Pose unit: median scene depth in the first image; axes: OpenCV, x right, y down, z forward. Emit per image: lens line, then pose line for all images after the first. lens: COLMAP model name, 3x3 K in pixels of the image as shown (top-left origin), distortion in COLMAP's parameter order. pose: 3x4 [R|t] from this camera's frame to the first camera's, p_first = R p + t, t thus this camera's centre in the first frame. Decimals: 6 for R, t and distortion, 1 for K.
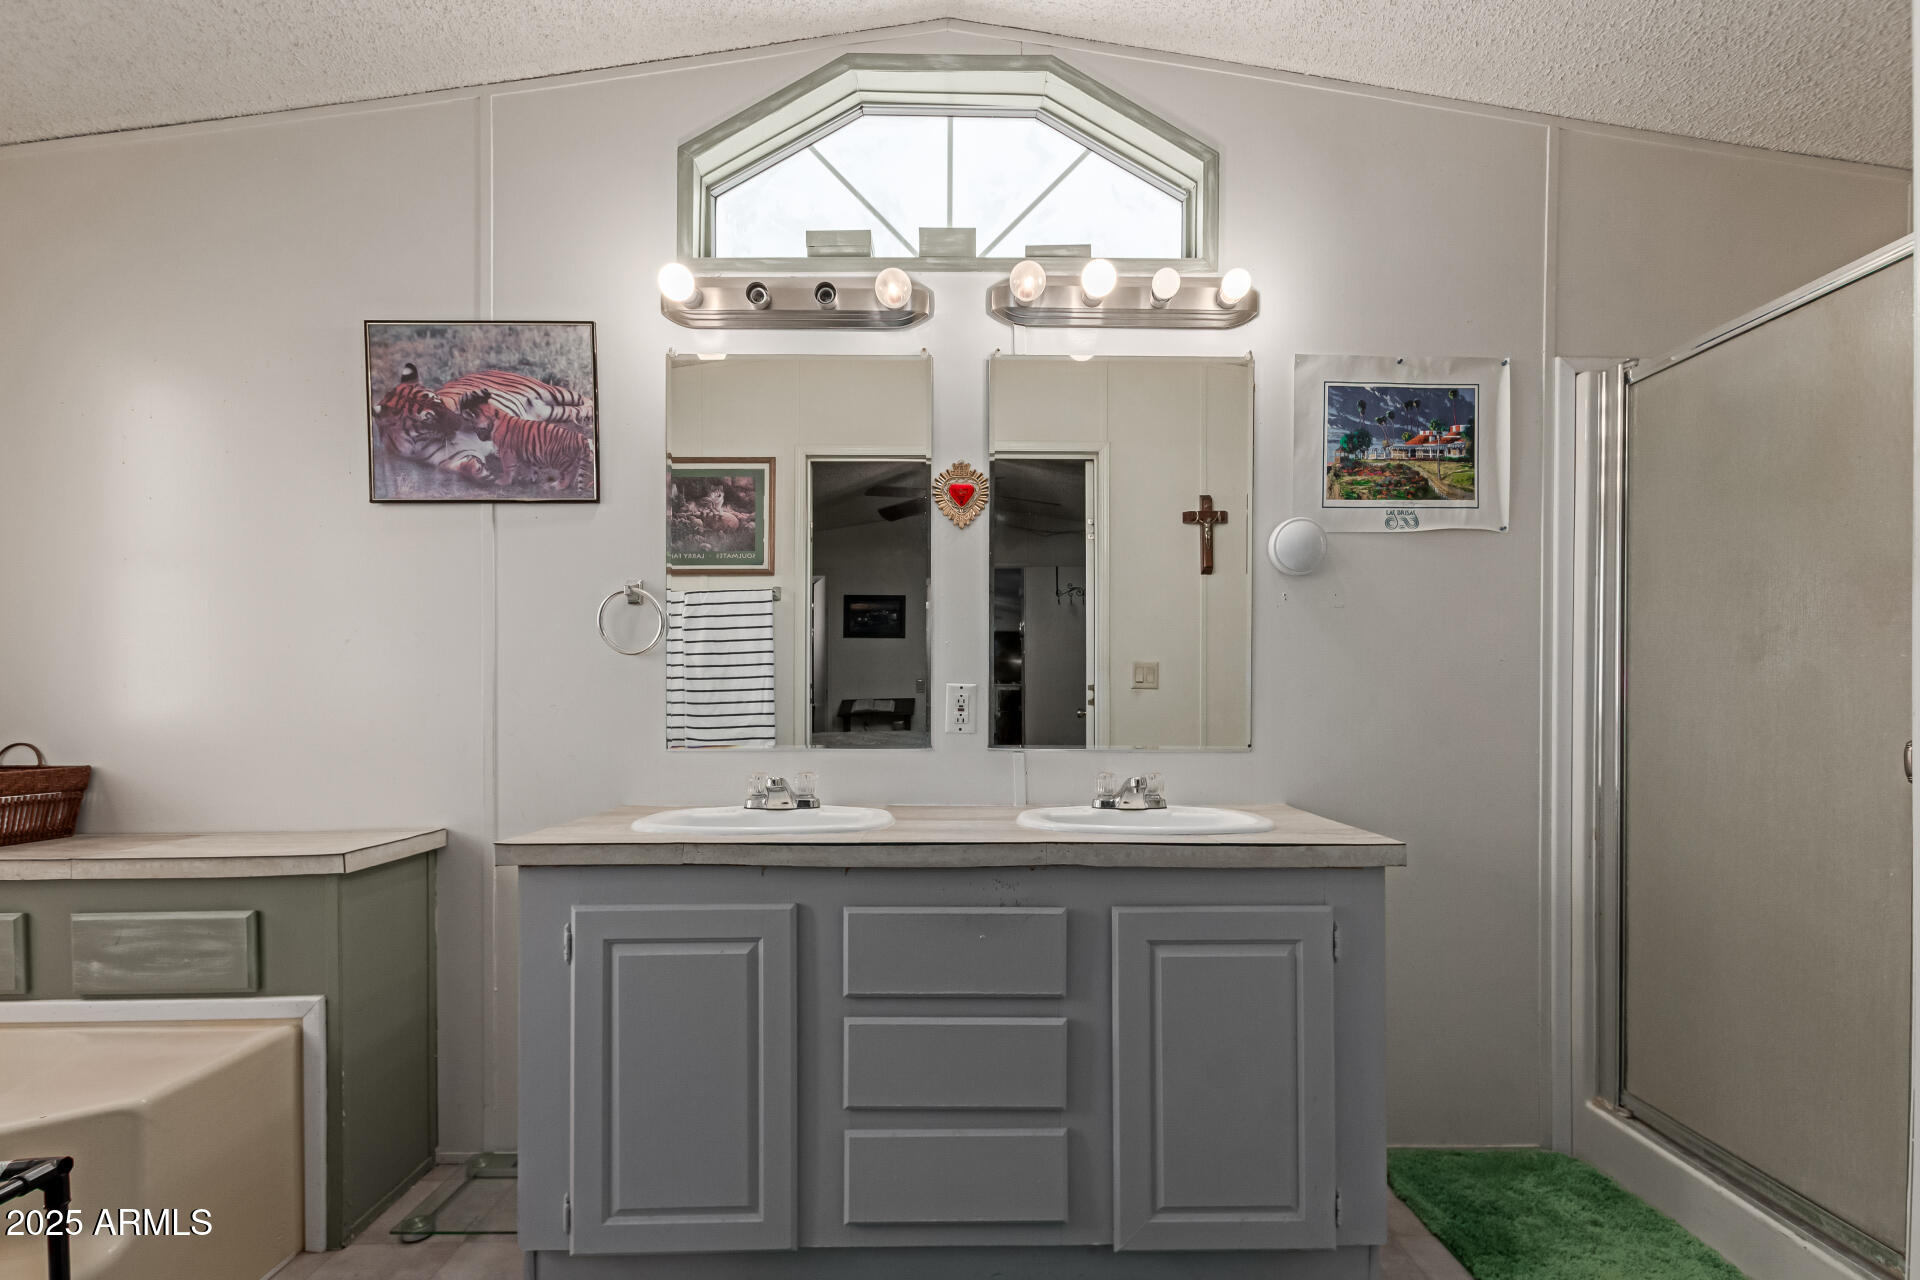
lens RADIAL K [[898.9, 0, 963.8], [0, 898.9, 699.0], [0, 0, 1]] dist [0.013333, -0.004772]
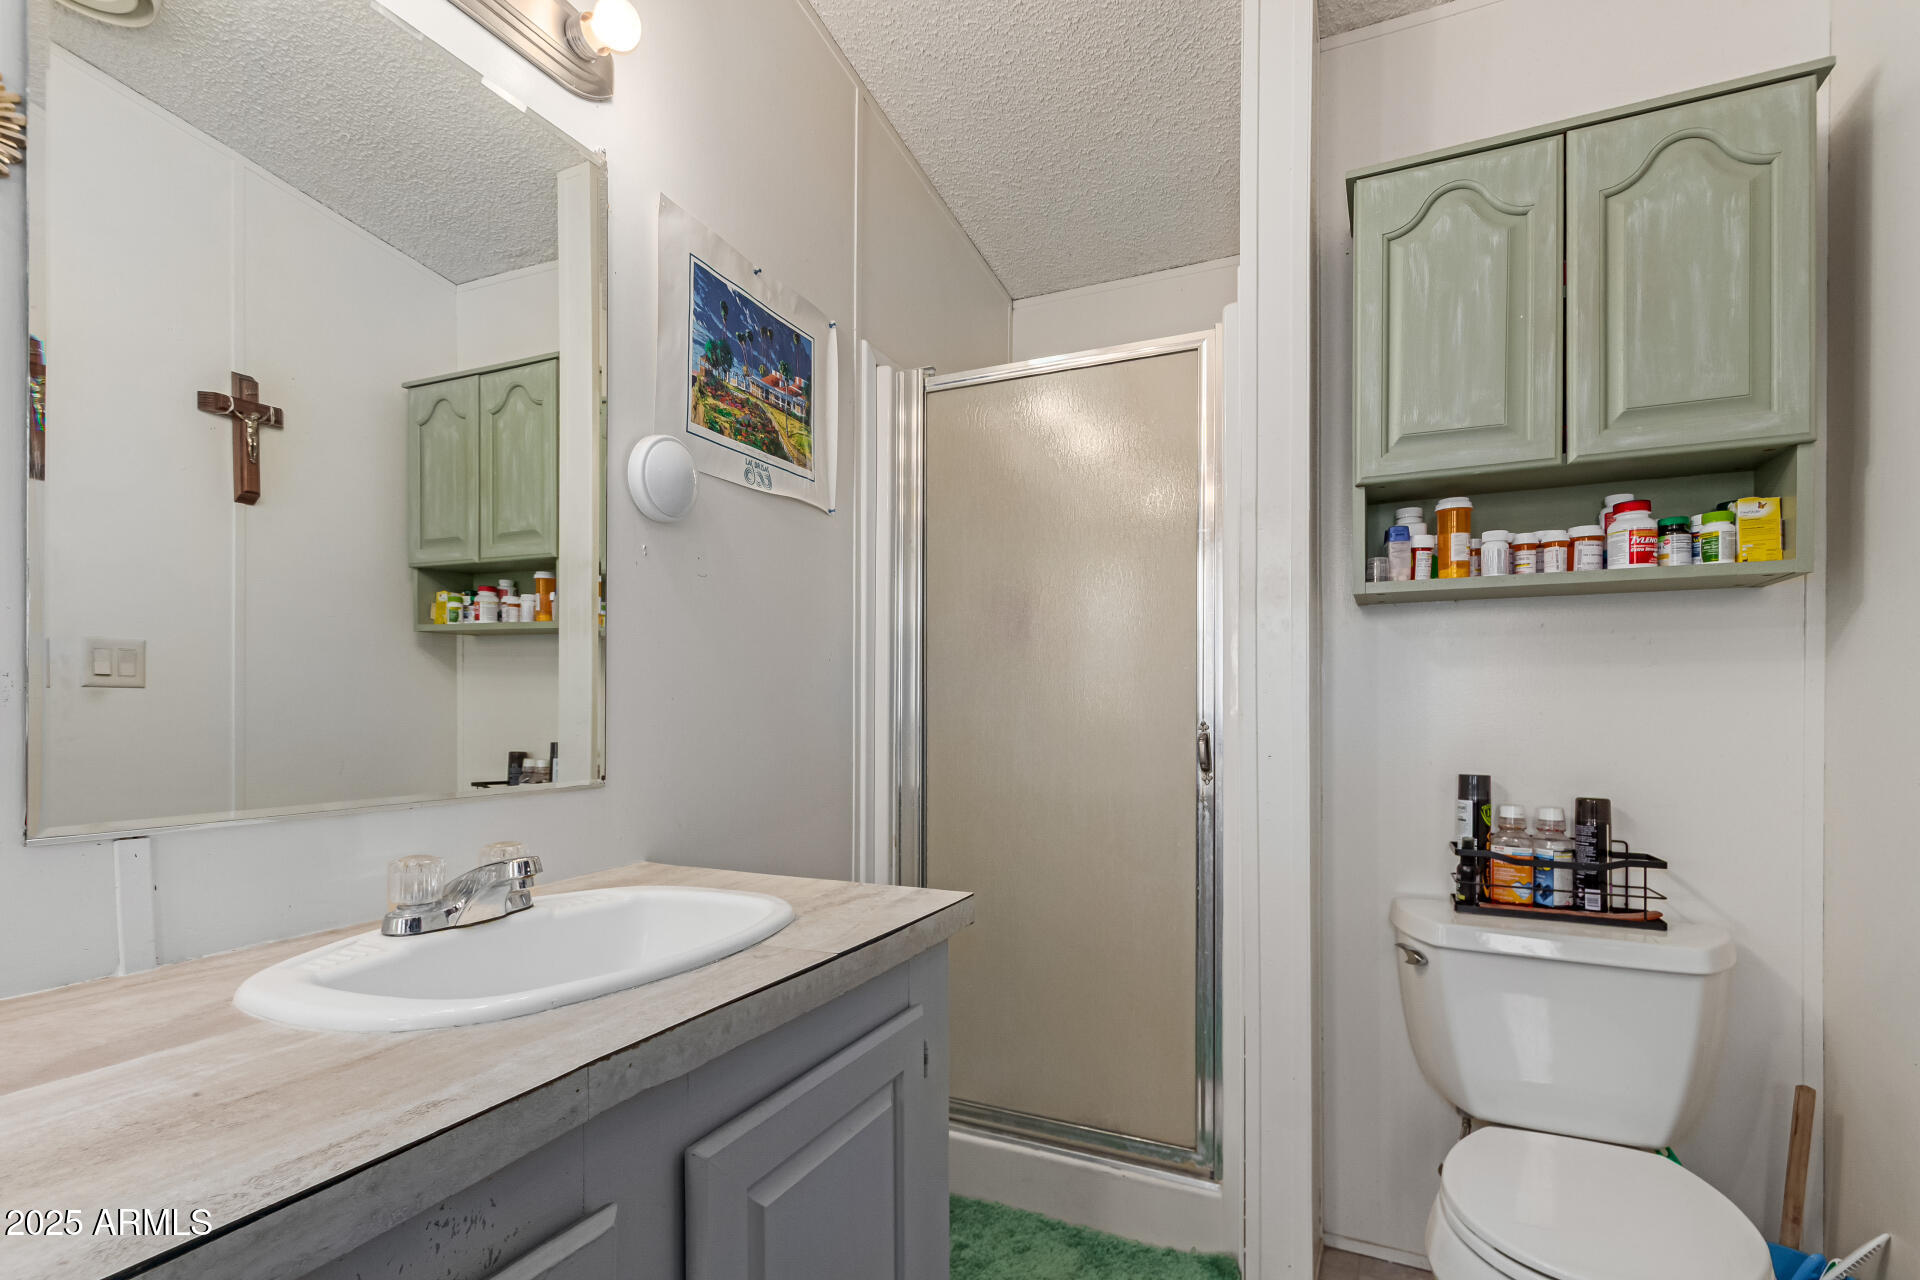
lens RADIAL K [[898.9, 0, 970.8], [0, 898.9, 701.2], [0, 0, 1]] dist [0.013333, -0.004772]
pose [[0.418929, 0.001544, 0.908017, -0.147354], [0.003352, 0.999989, -0.003247, 0.001110], [-0.908013, 0.004404, 0.418920, 0.505469]]
